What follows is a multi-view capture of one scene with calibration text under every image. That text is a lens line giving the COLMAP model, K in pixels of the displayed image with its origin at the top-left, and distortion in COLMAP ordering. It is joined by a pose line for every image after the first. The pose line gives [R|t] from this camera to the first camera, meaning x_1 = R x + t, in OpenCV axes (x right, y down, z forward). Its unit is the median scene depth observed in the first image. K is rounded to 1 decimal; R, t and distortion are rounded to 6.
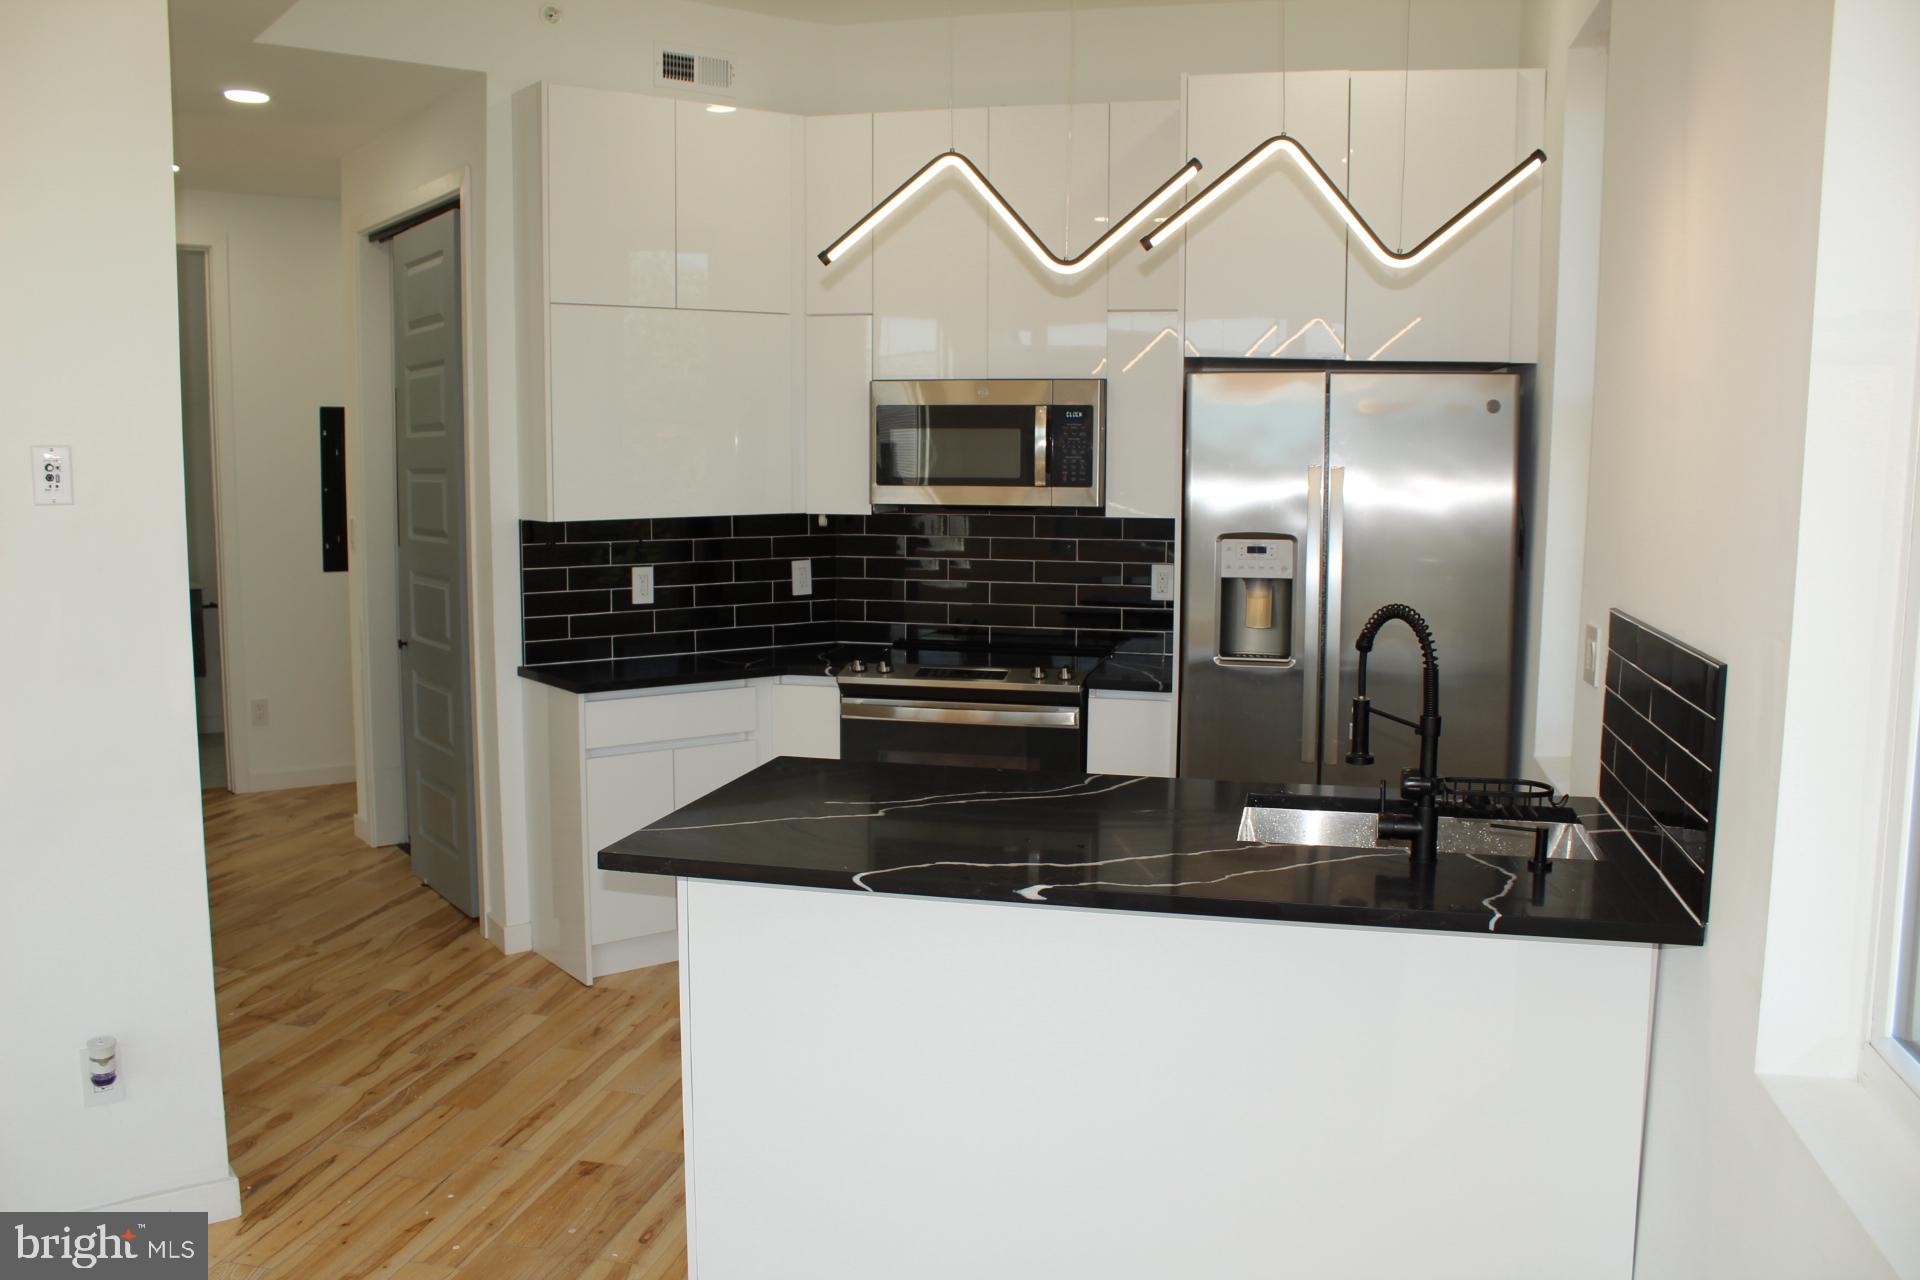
lens RADIAL K [[1592.3, 0, 966.7], [0, 1592.3, 637.4], [0, 0, 1]] dist [-0.163648, 0.141667]
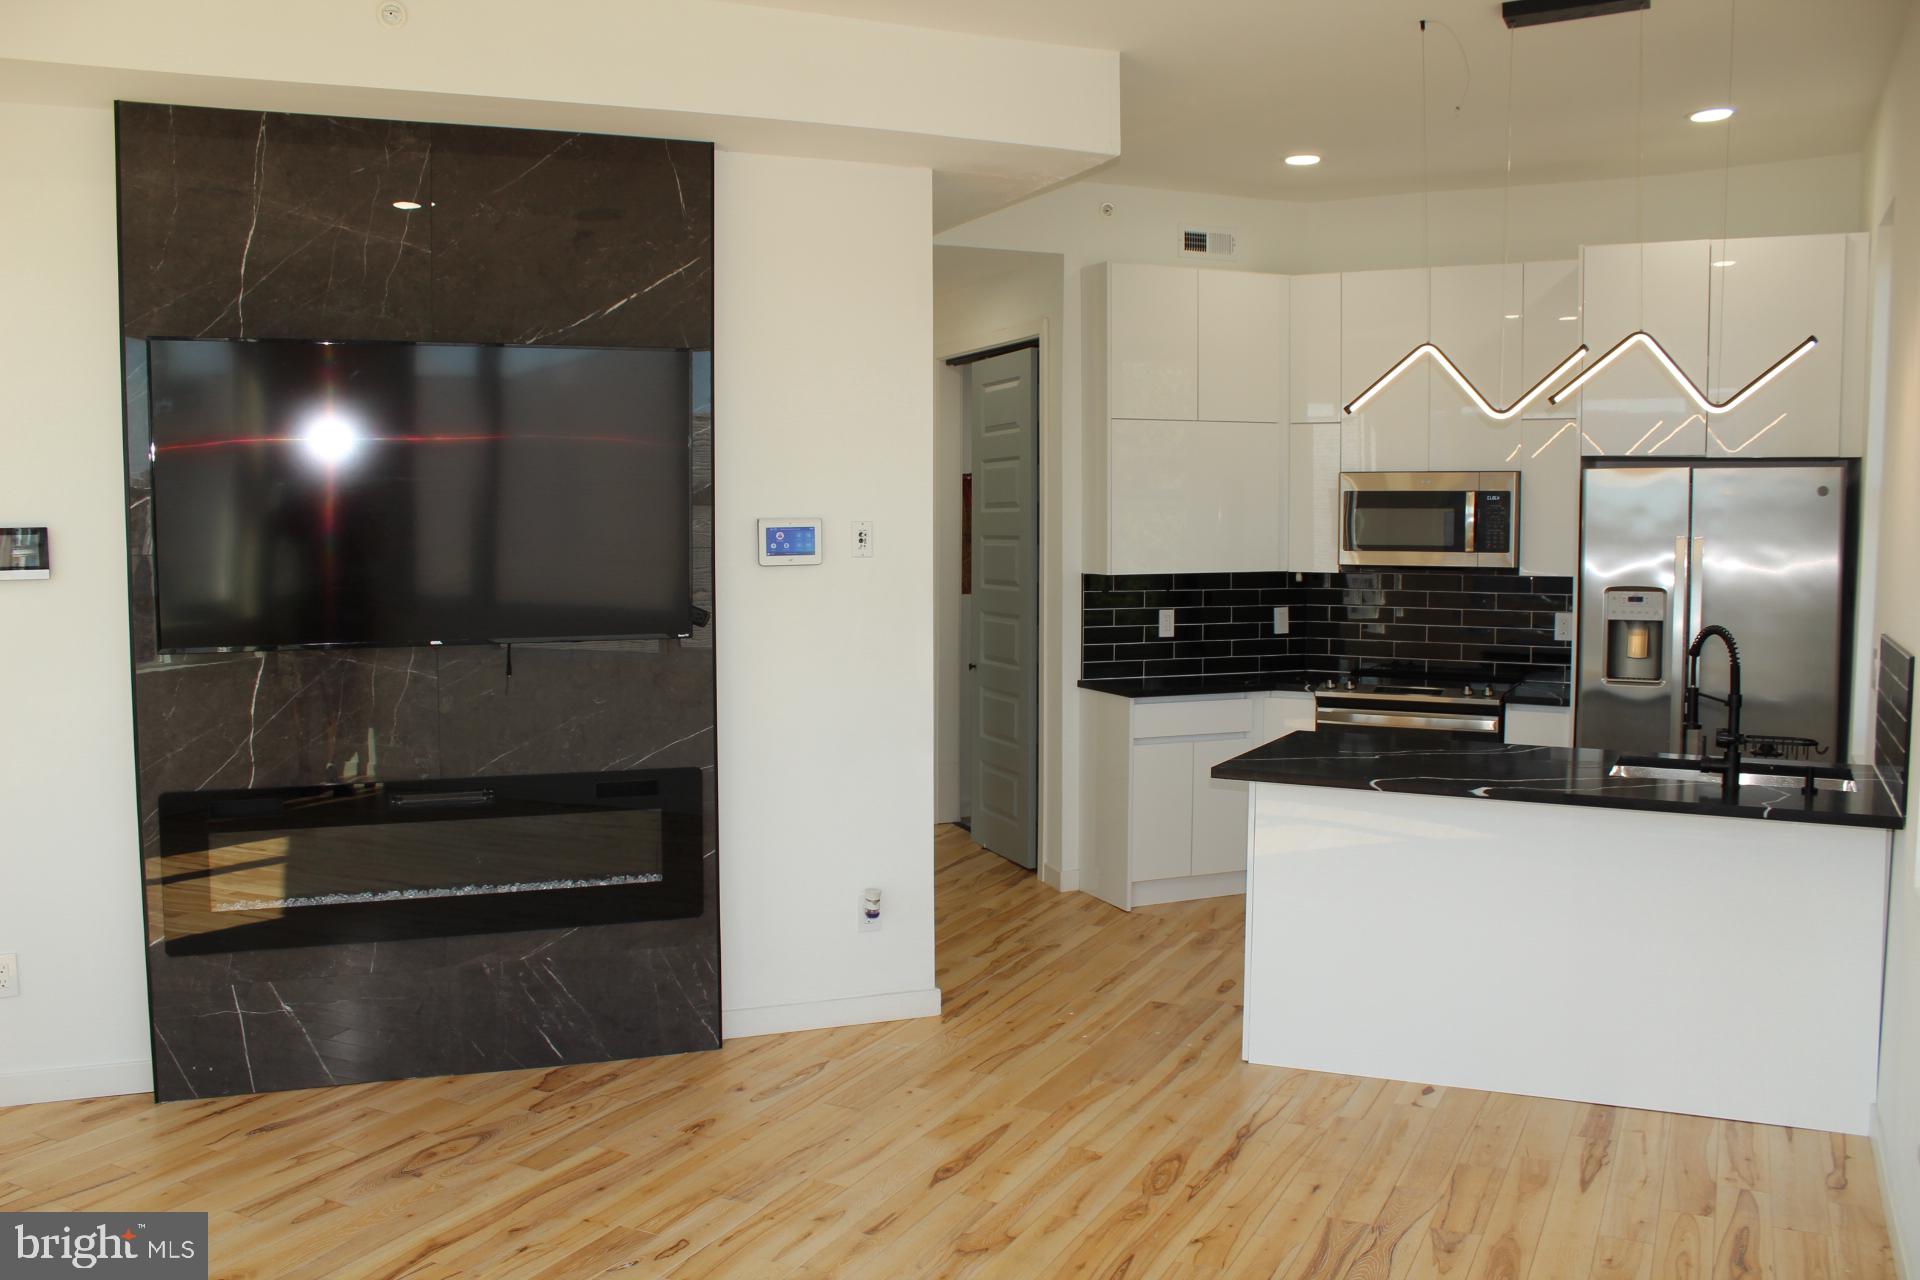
lens RADIAL K [[1592.3, 0, 955.0], [0, 1592.3, 629.3], [0, 0, 1]] dist [-0.163648, 0.141667]
pose [[0.968314, 0.012539, -0.249419, -0.042571], [-0.024184, 0.998753, -0.043677, 0.037086], [0.248560, 0.048325, 0.967410, -0.370491]]
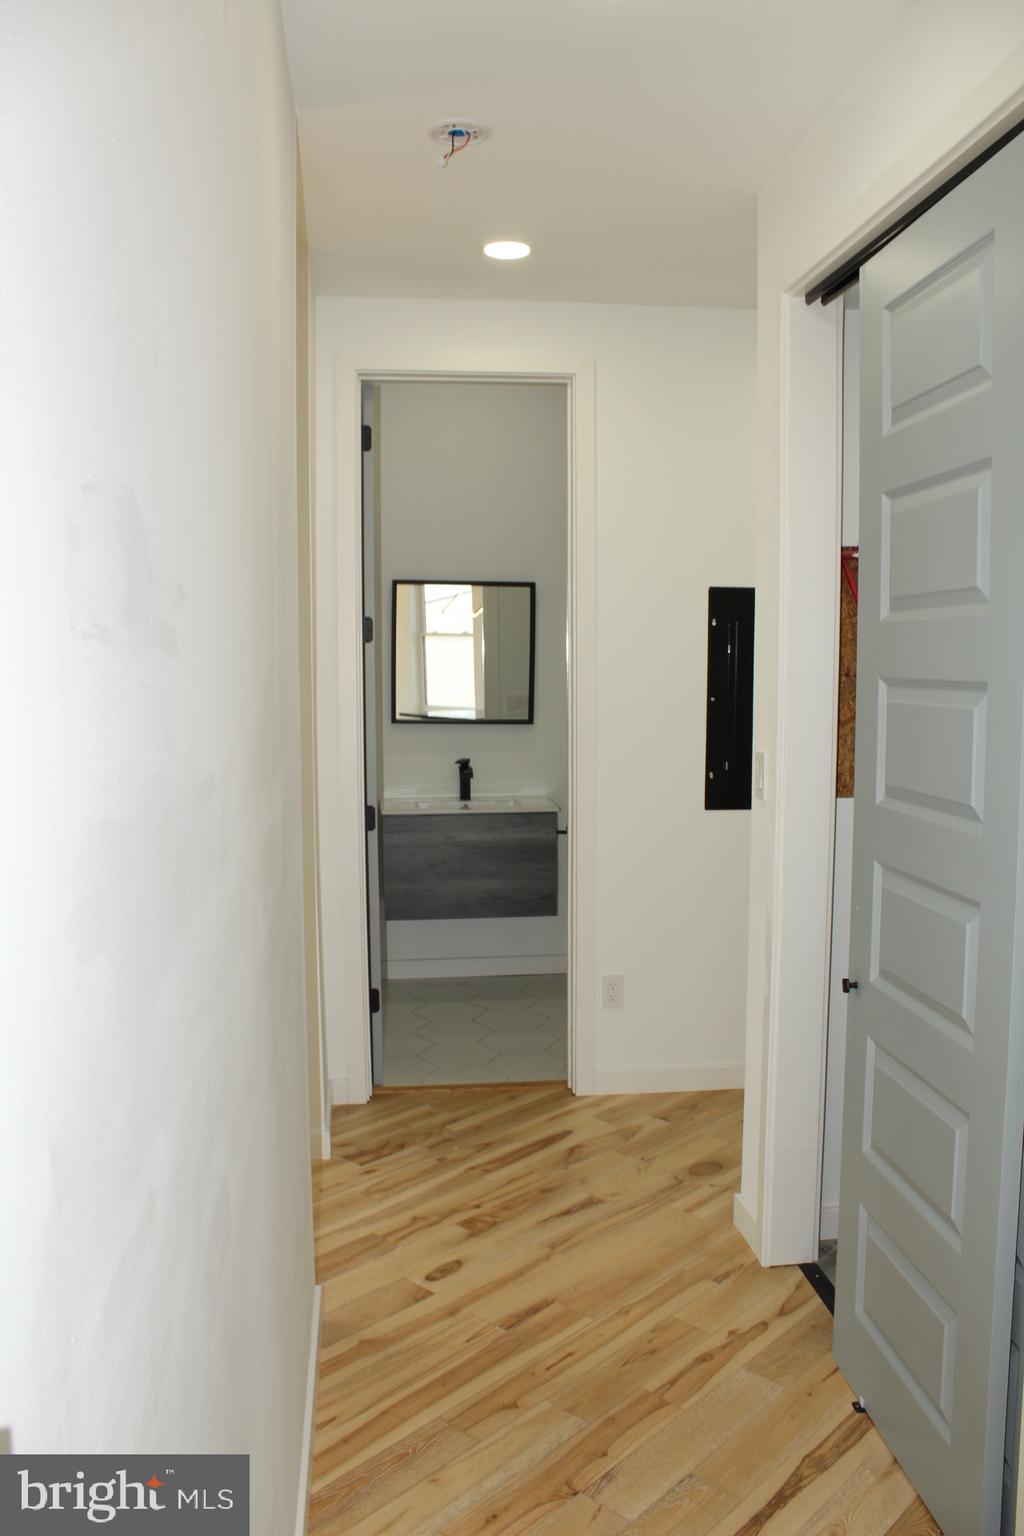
lens RADIAL K [[1273.8, 0, 513.7], [0, 1273.8, 775.3], [0, 0, 1]] dist [-0.163648, 0.141667]
pose [[0.867993, 0.039512, -0.495002, -0.282746], [-0.048779, 0.998793, -0.005808, -0.073522], [0.494175, 0.029187, 0.868873, 0.625458]]
